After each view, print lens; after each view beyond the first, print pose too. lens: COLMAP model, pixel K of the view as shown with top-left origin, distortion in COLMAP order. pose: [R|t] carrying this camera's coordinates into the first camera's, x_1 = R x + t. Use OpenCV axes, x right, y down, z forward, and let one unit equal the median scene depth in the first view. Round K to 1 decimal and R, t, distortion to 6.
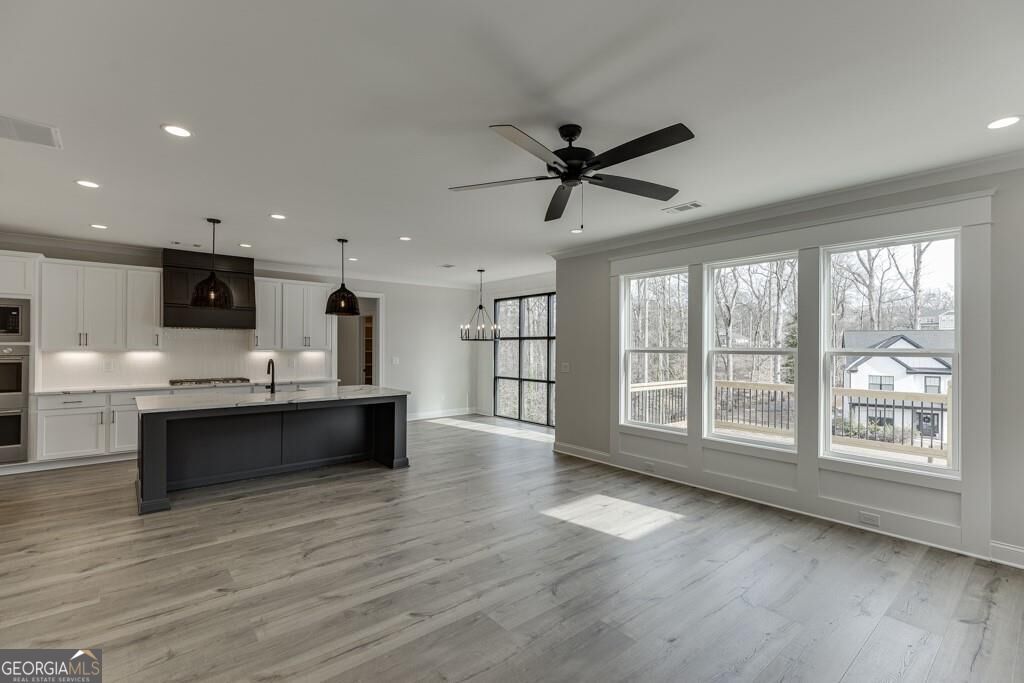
lens RADIAL K [[456.0, 0, 518.2], [0, 456.0, 346.6], [0, 0, 1]] dist [0.003935, -0.001806]
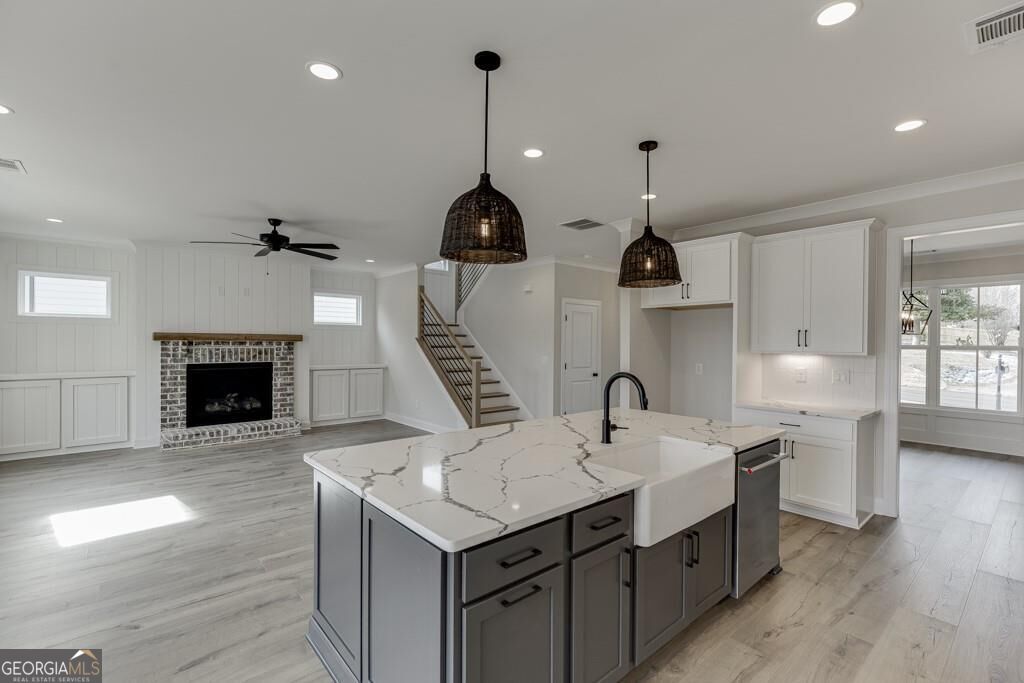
lens RADIAL K [[456.0, 0, 517.7], [0, 456.0, 343.6], [0, 0, 1]] dist [0.003935, -0.001806]
pose [[-0.999843, -0.011949, -0.013053, -0.546110], [-0.011993, 0.999923, 0.003298, -0.002528], [0.013012, 0.003454, -0.999909, 1.855240]]
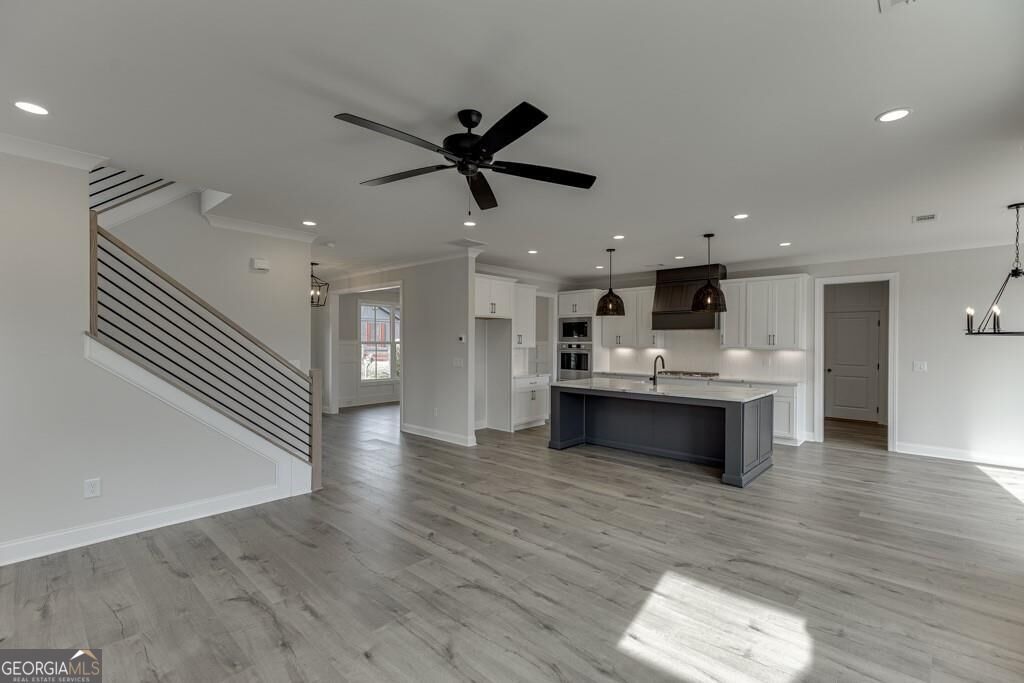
lens RADIAL K [[456.0, 0, 519.4], [0, 456.0, 343.9], [0, 0, 1]] dist [0.003935, -0.001806]
pose [[0.130843, -0.000708, -0.991403, 0.708458], [-0.004668, 0.999988, -0.001330, 0.002632], [0.991392, 0.004802, 0.130839, 0.641143]]
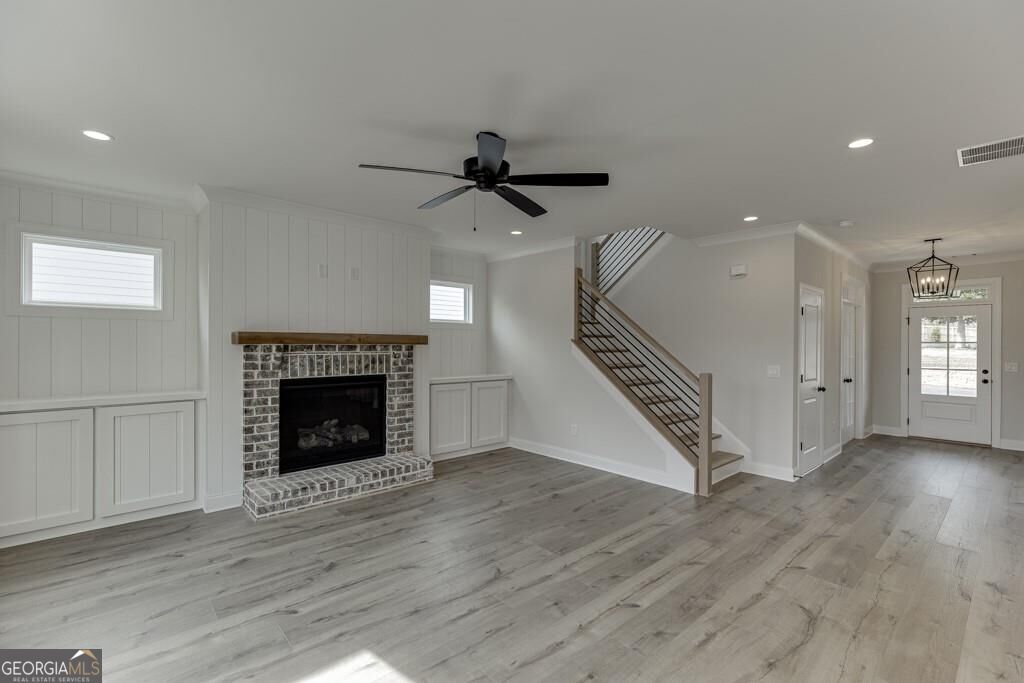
lens RADIAL K [[456.0, 0, 519.0], [0, 456.0, 344.1], [0, 0, 1]] dist [0.003935, -0.001806]
pose [[-0.998996, -0.009685, -0.043744, 0.053670], [-0.009729, 0.999952, 0.000810, -0.000302], [0.043735, 0.001235, -0.999042, 1.348310]]
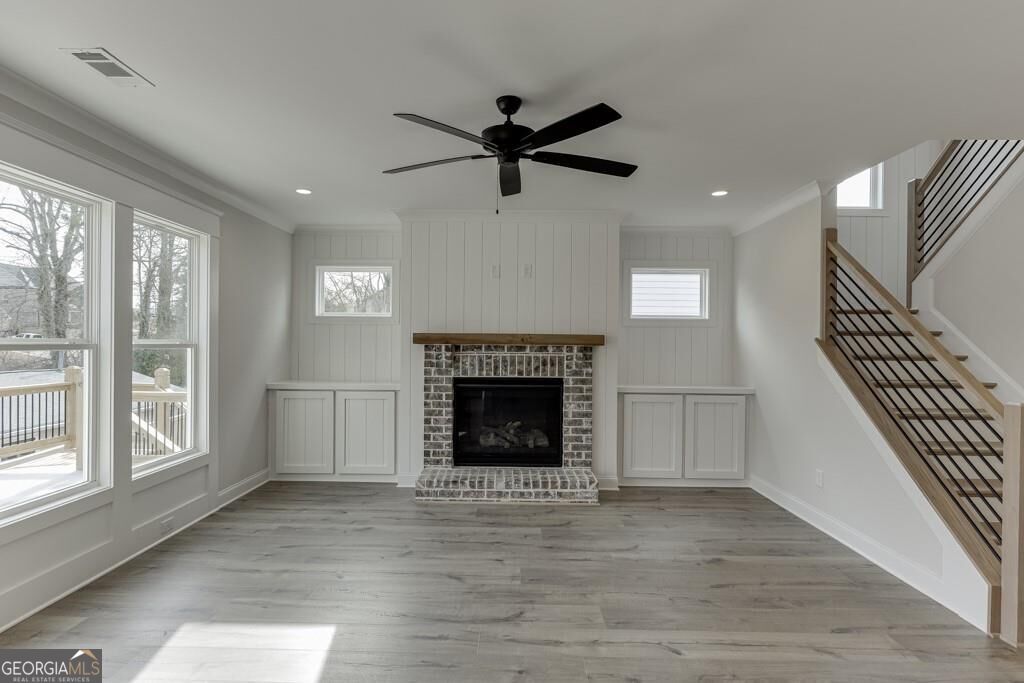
lens RADIAL K [[518.9, 0, 510.2], [0, 518.9, 346.3], [0, 0, 1]] dist [0.003581, -0.005809]
pose [[-0.755602, -0.013835, 0.654885, -0.371989], [-0.013030, 0.999897, 0.006090, 0.000958], [-0.654902, -0.003932, -0.755704, 1.160861]]
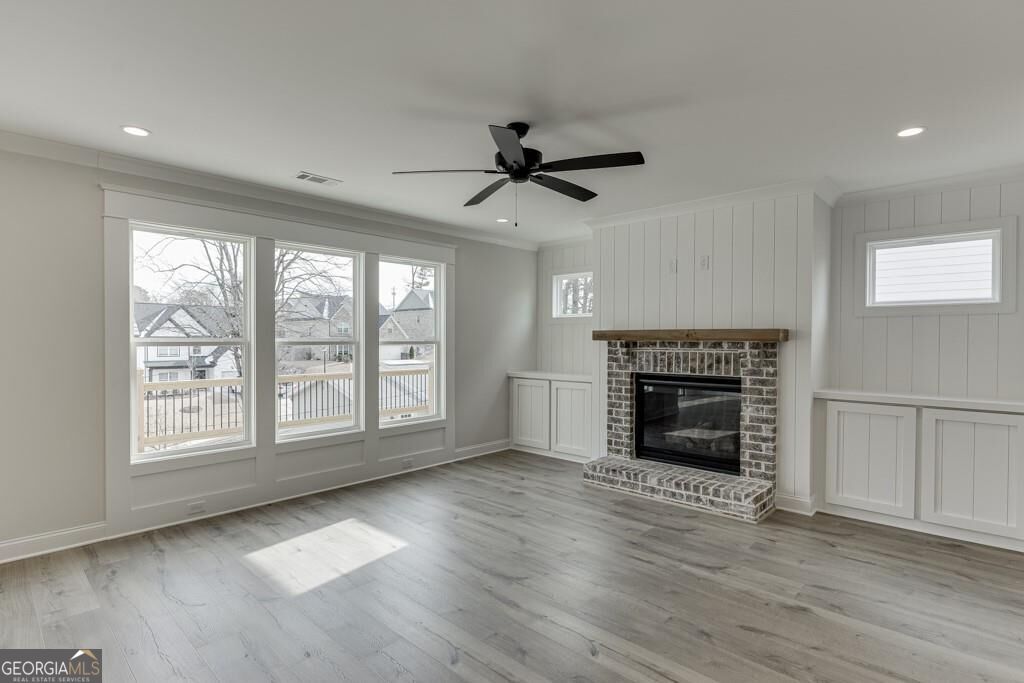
lens RADIAL K [[518.9, 0, 527.4], [0, 518.9, 342.2], [0, 0, 1]] dist [0.003581, -0.005809]
pose [[-0.135450, -0.010735, 0.990726, -0.694882], [-0.005205, 0.999935, 0.010124, -0.001735], [-0.990770, -0.003785, -0.135497, 0.745617]]
